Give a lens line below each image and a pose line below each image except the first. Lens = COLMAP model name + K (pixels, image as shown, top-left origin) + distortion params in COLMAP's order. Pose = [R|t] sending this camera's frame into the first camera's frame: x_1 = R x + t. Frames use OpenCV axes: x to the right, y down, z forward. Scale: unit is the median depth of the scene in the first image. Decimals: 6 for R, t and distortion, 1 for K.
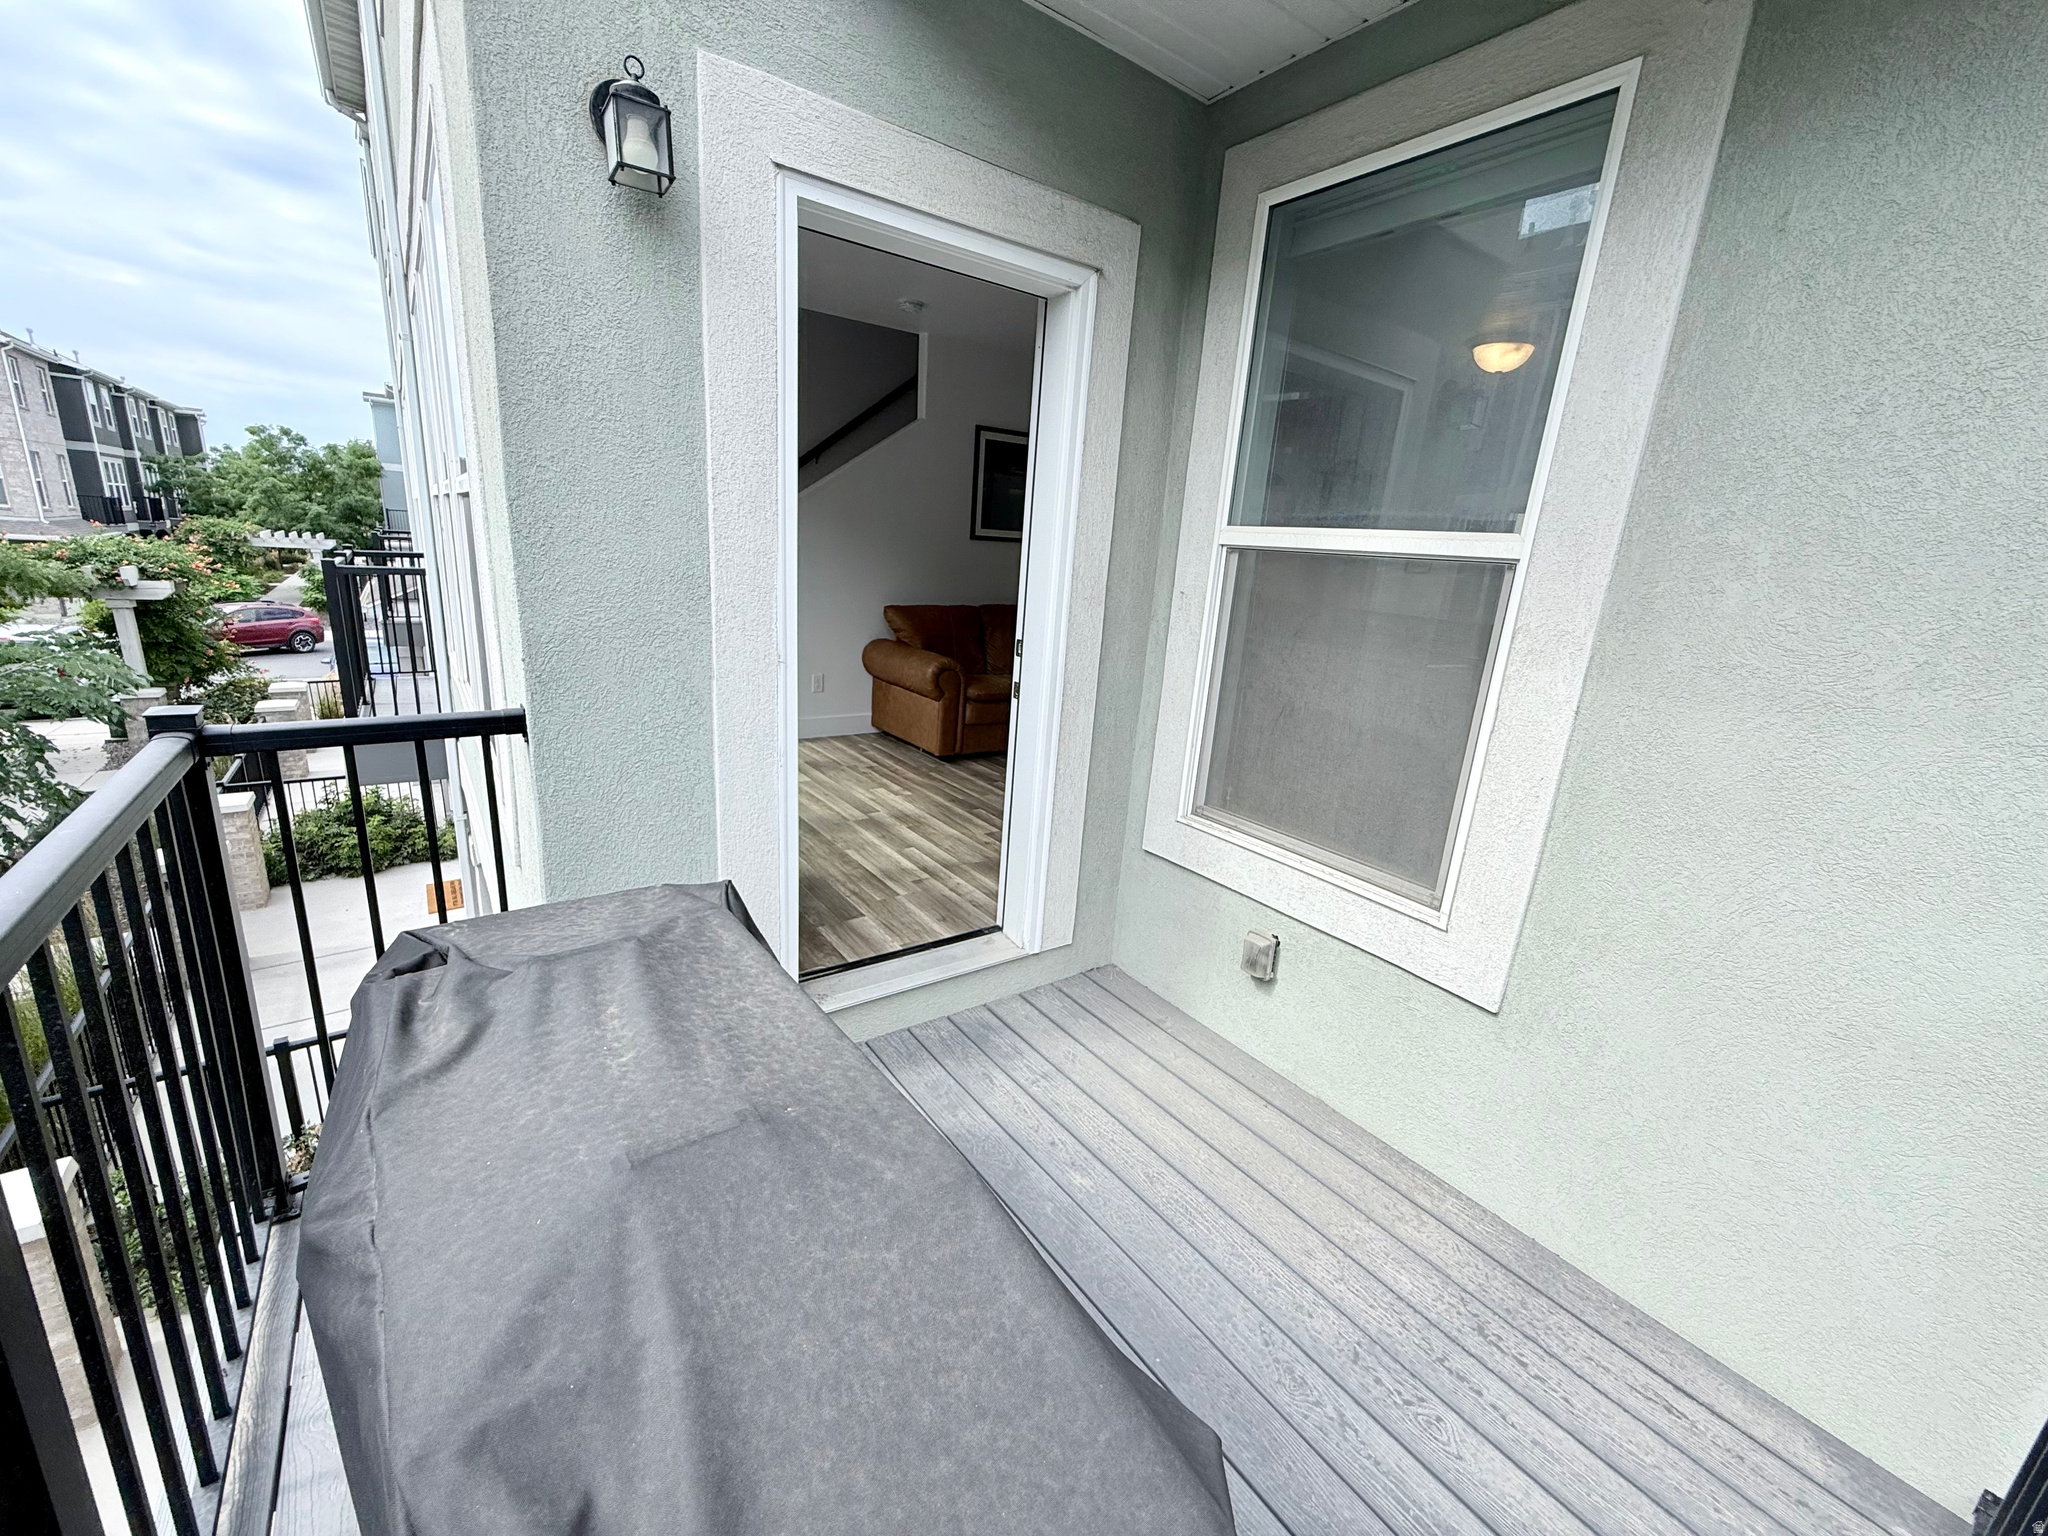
lens RADIAL K [[816.3, 0, 1022.1], [0, 816.3, 763.6], [0, 0, 1]] dist [0.000914, -0.000196]
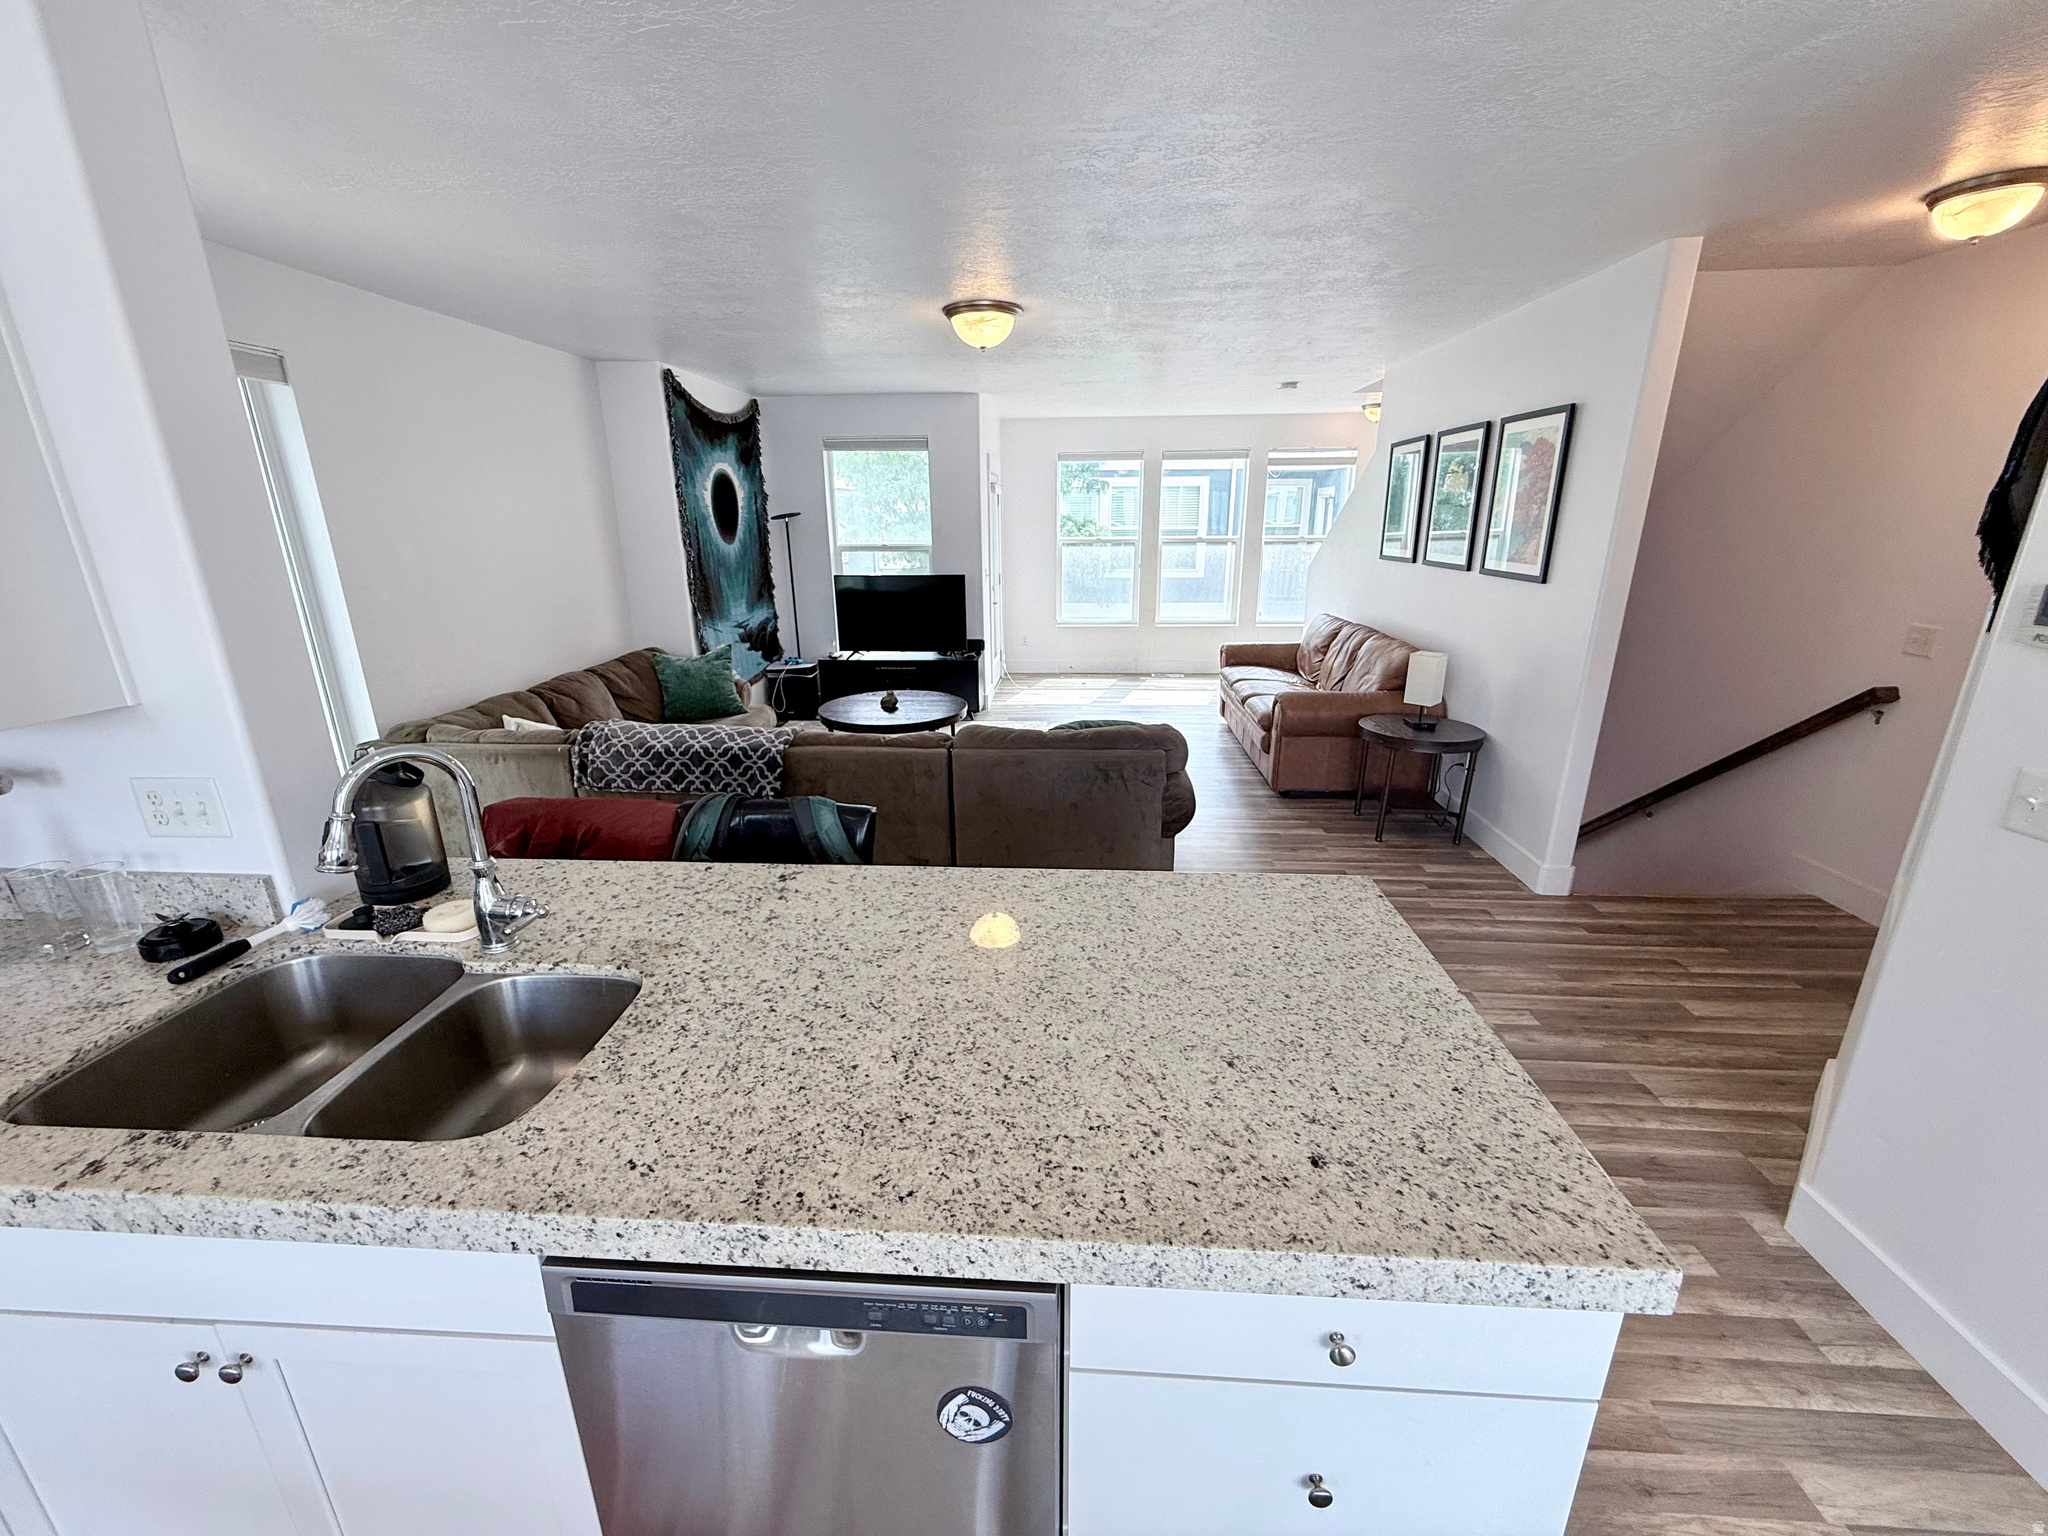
lens RADIAL K [[816.3, 0, 1018.0], [0, 816.3, 766.5], [0, 0, 1]] dist [0.000031, -0.000180]
pose [[-0.639207, 0.163708, -0.751408, 1.166855], [-0.235636, 0.888390, 0.394003, -0.391742], [0.732045, 0.428908, -0.529290, 1.521781]]
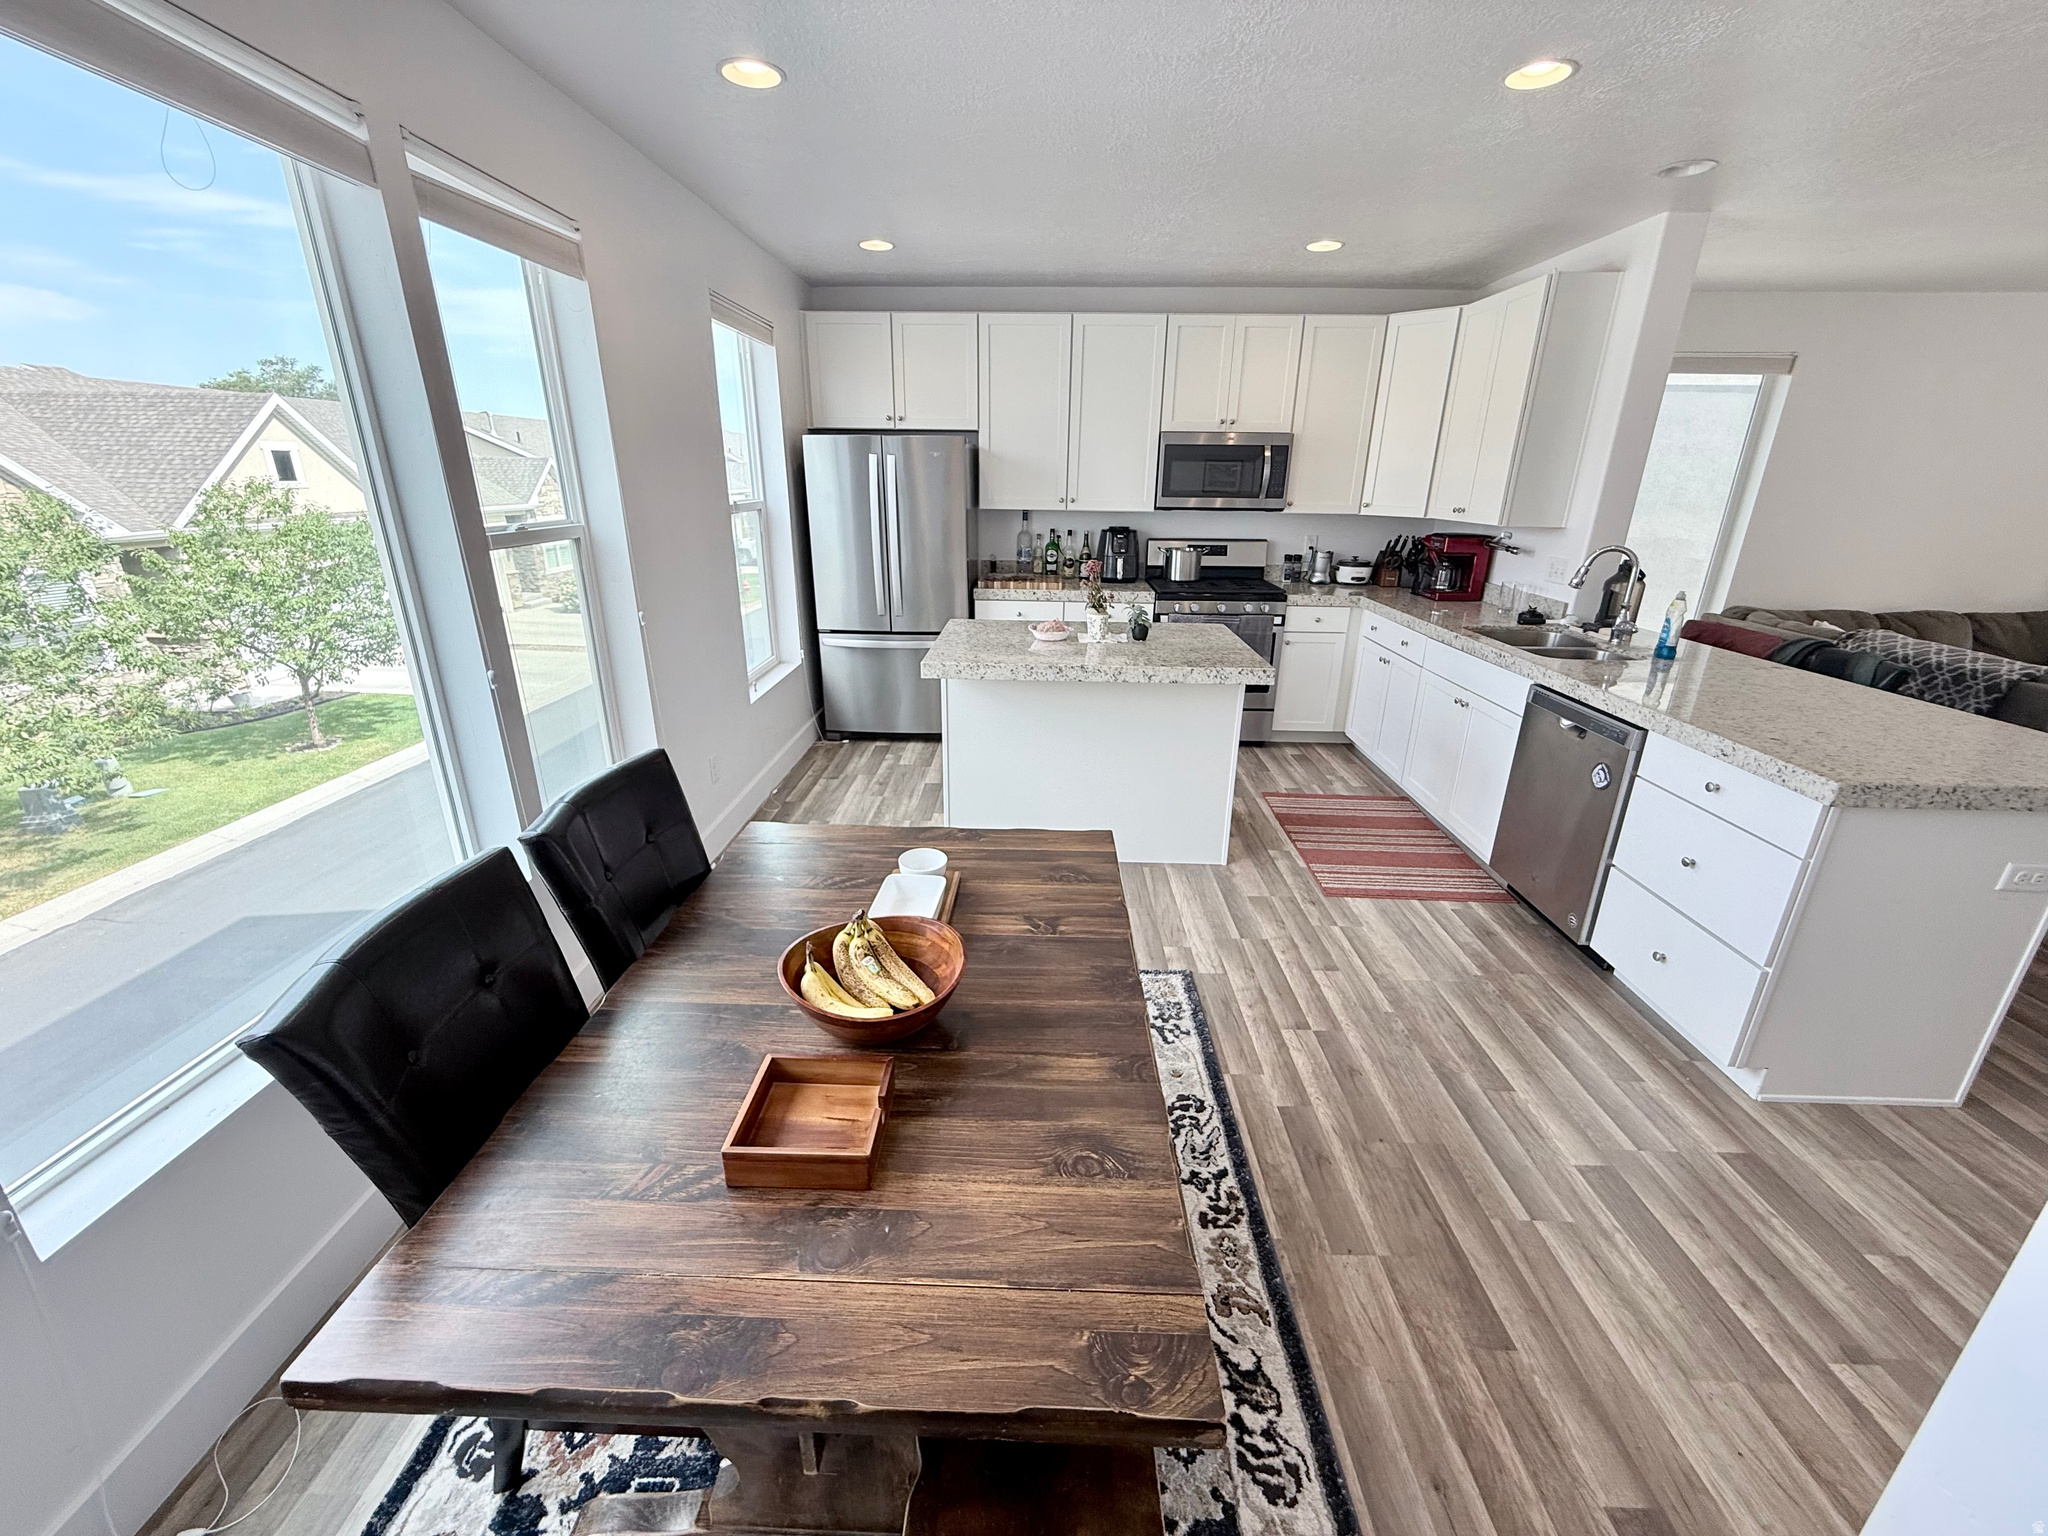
lens RADIAL K [[816.3, 0, 1022.1], [0, 816.3, 763.6], [0, 0, 1]] dist [0.000914, -0.000196]
pose [[-0.789294, -0.279570, 0.546676, 1.063345], [0.094469, 0.824438, 0.558013, -0.520227], [-0.606704, 0.492080, -0.624313, 2.040665]]
